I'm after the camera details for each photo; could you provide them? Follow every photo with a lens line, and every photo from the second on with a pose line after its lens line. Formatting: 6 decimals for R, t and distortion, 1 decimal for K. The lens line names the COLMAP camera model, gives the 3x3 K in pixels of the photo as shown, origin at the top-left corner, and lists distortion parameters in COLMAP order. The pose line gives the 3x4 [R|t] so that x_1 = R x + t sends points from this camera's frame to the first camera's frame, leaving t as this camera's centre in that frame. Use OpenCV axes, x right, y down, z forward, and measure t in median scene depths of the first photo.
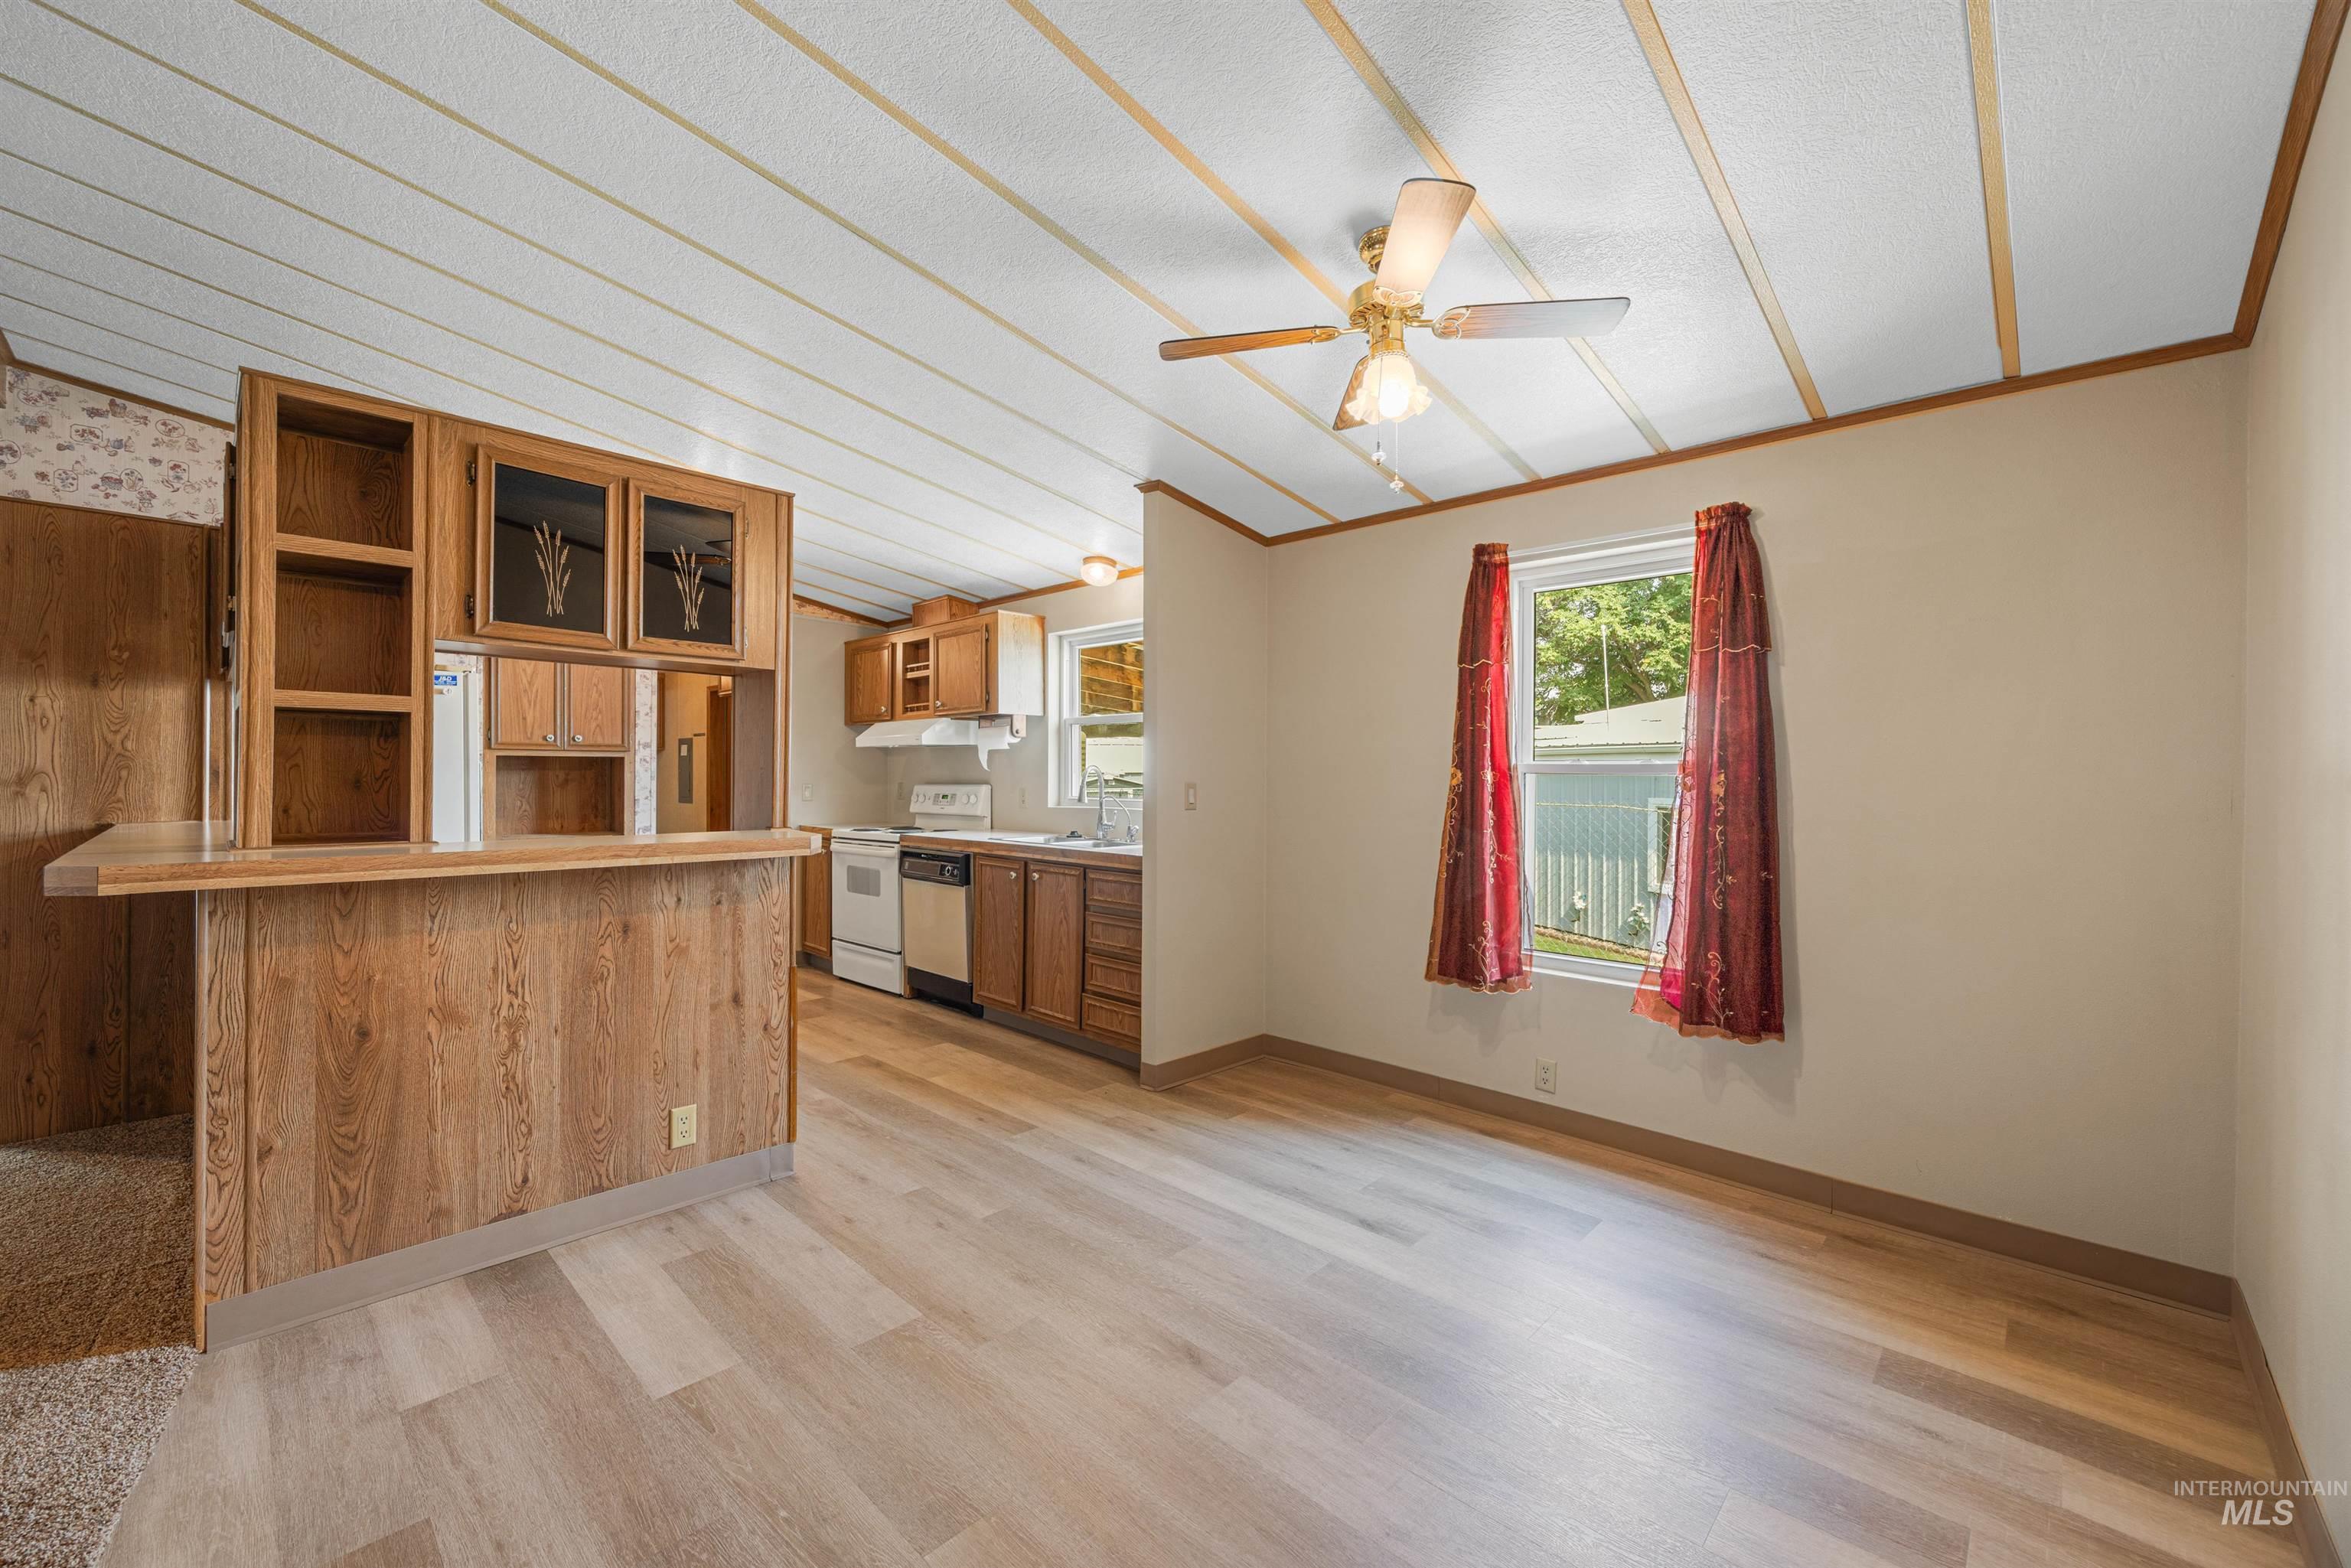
lens RADIAL K [[918.6, 0, 1131.1], [0, 918.6, 777.6], [0, 0, 1]] dist [0.006787, 0.000635]
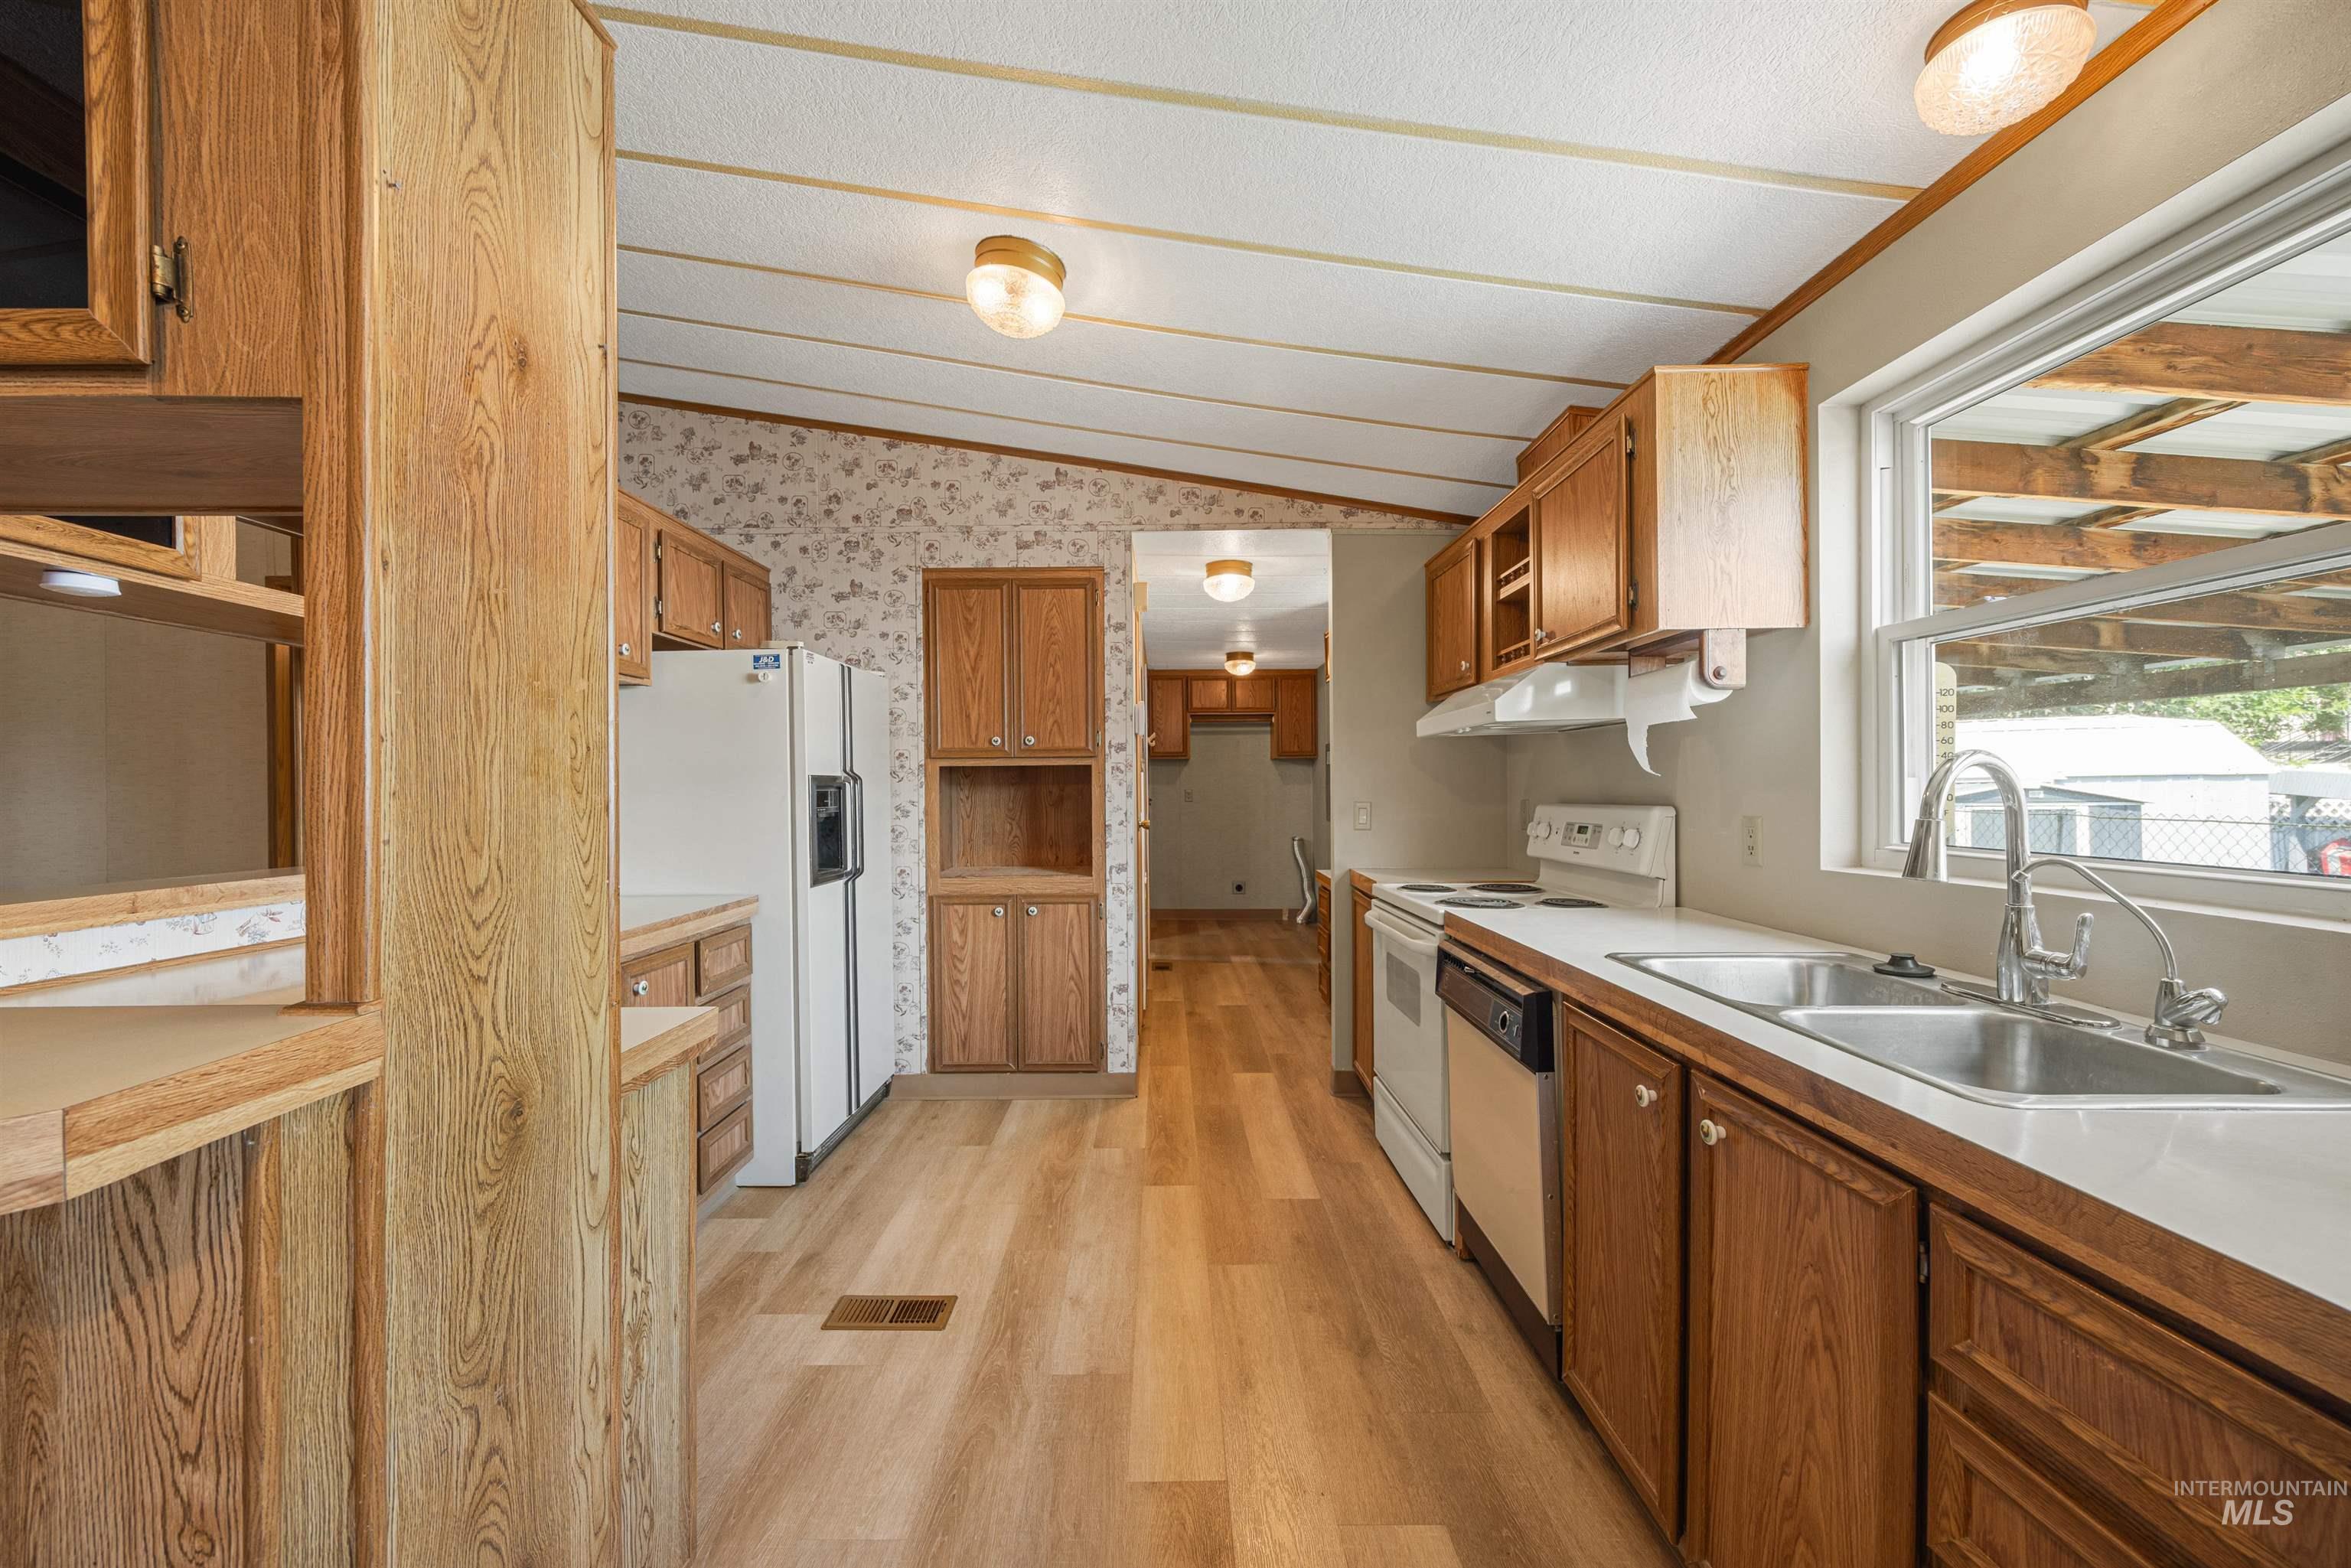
lens RADIAL K [[918.6, 0, 1166.2], [0, 918.6, 791.4], [0, 0, 1]] dist [0.006787, 0.000635]
pose [[0.712062, -0.005993, -0.702091, -0.028217], [0.008193, 0.999966, -0.000227, -0.003013], [0.702068, -0.005590, 0.712088, 0.897599]]
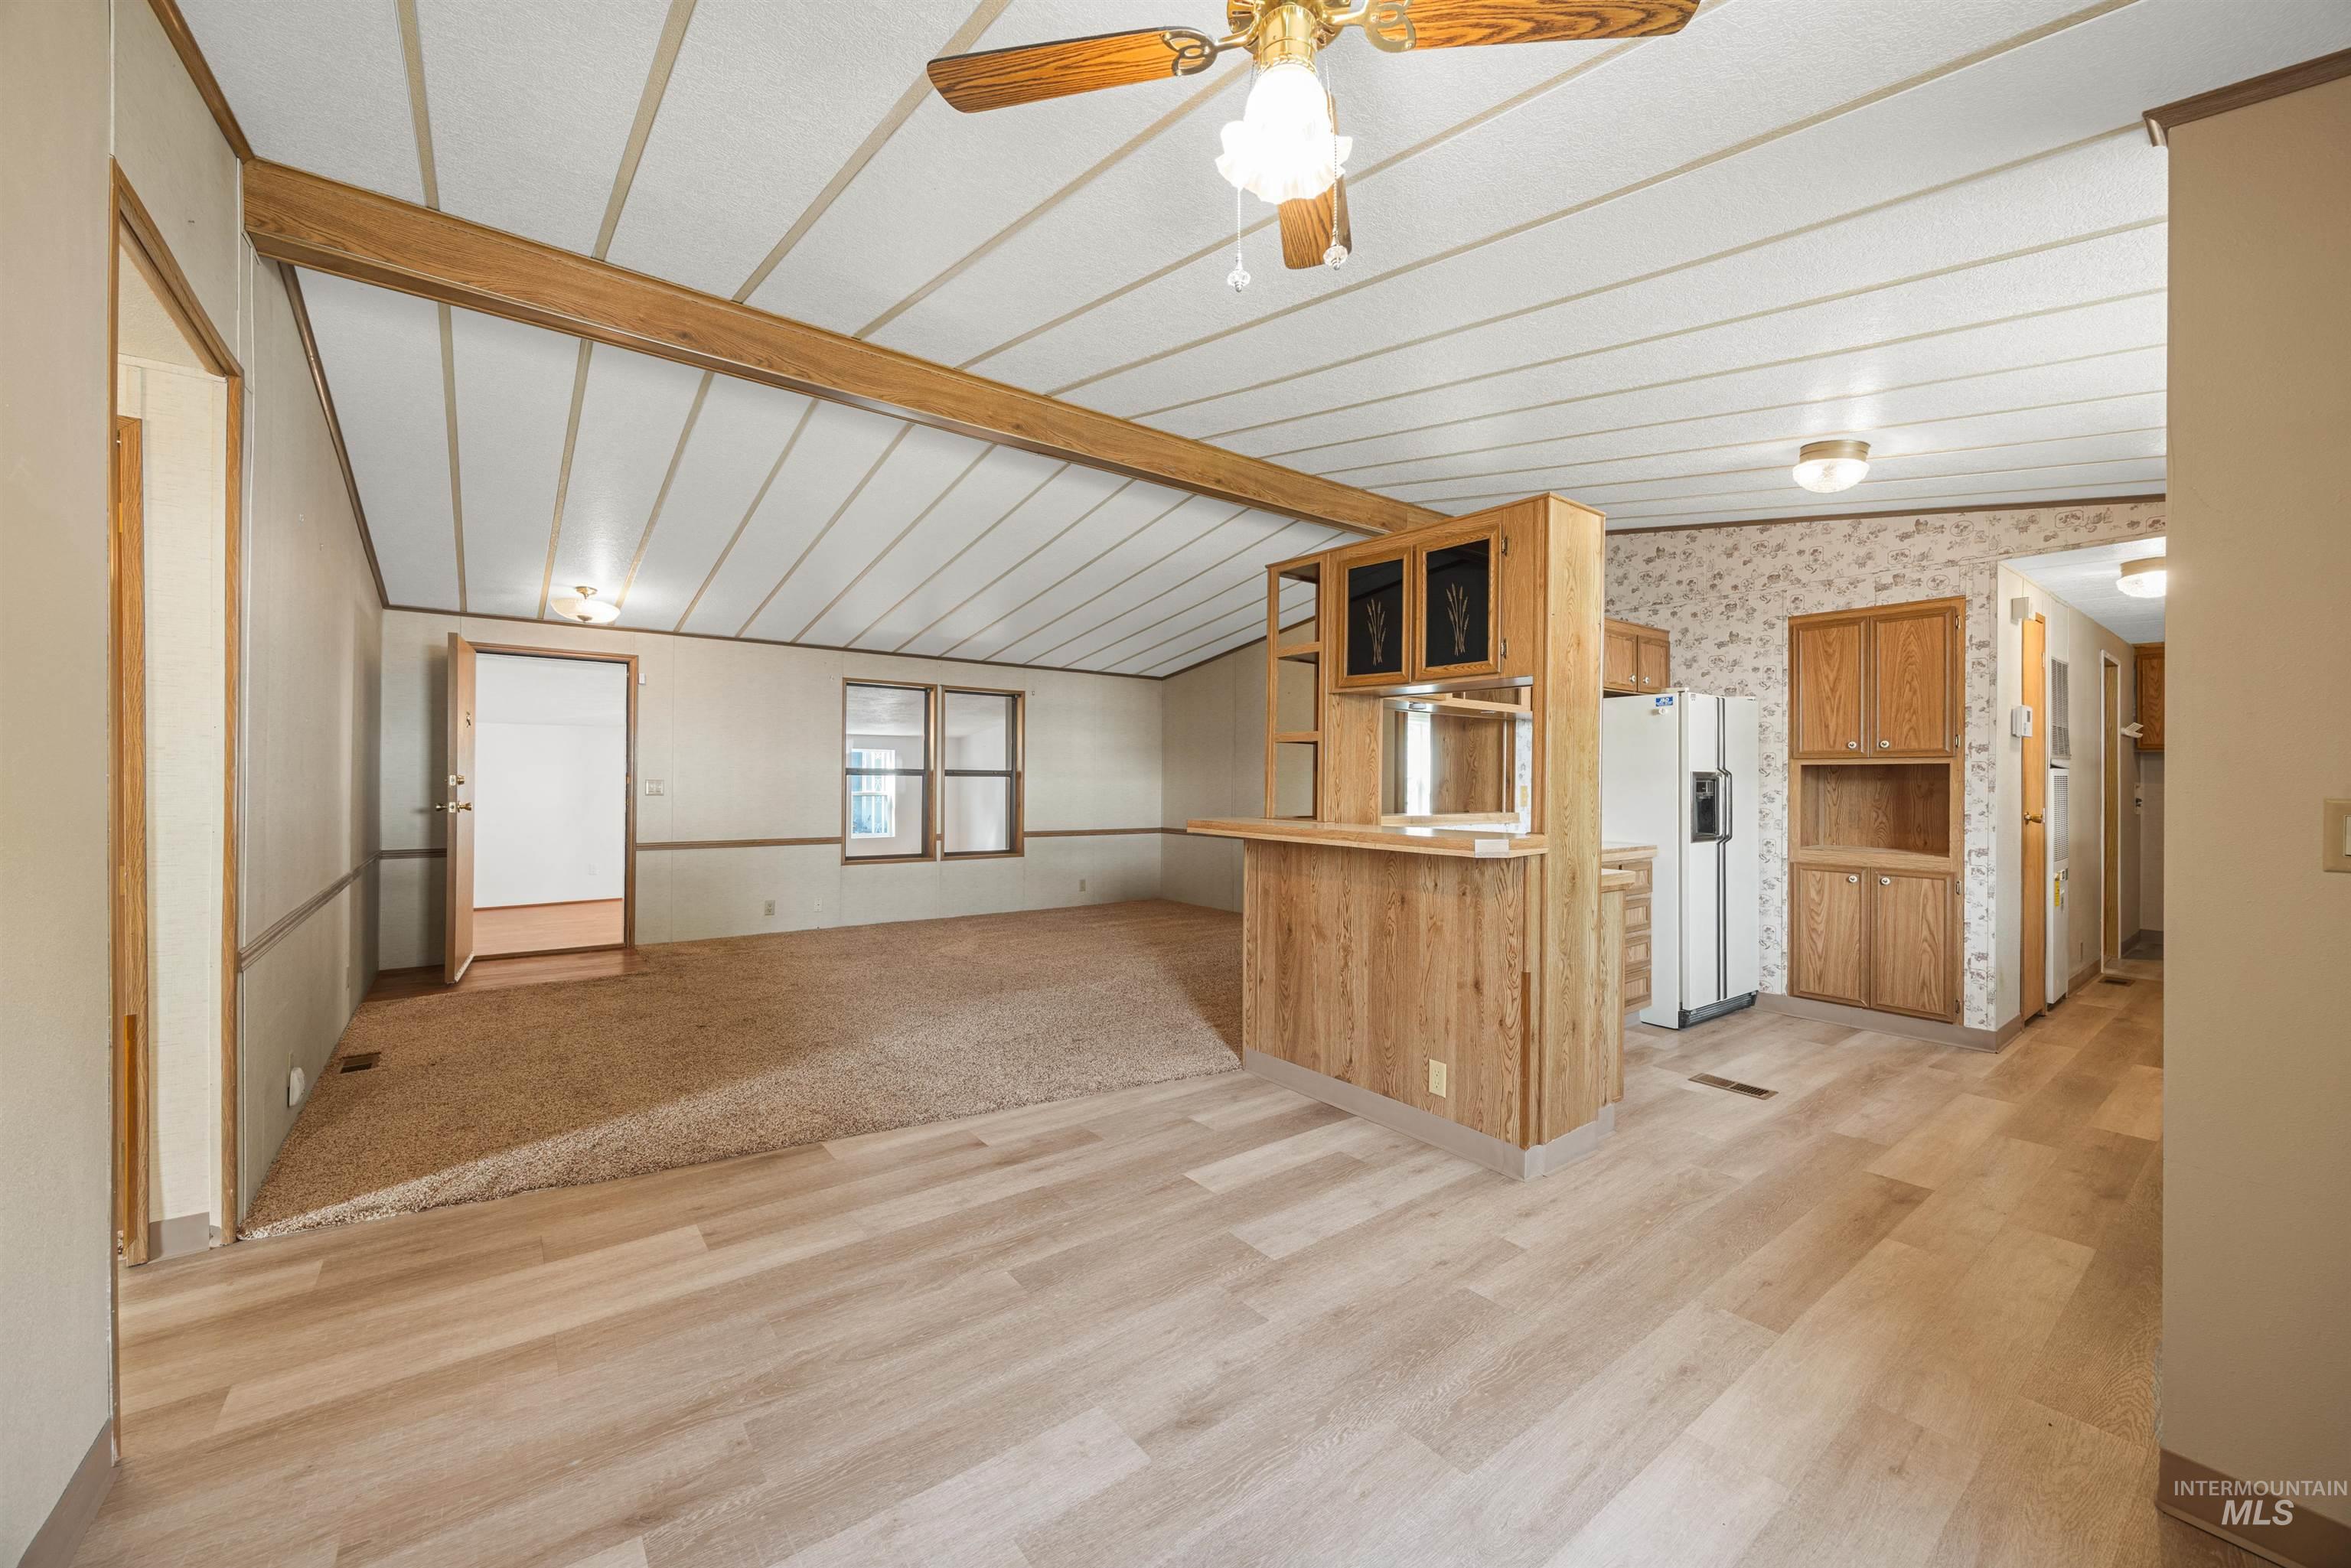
lens RADIAL K [[918.6, 0, 1175.3], [0, 918.6, 777.3], [0, 0, 1]] dist [0.006787, 0.000635]
pose [[-0.114851, -0.007507, -0.993354, 0.601057], [-0.010515, 0.999925, -0.006341, 0.004378], [0.993327, 0.009716, -0.114921, 0.663269]]
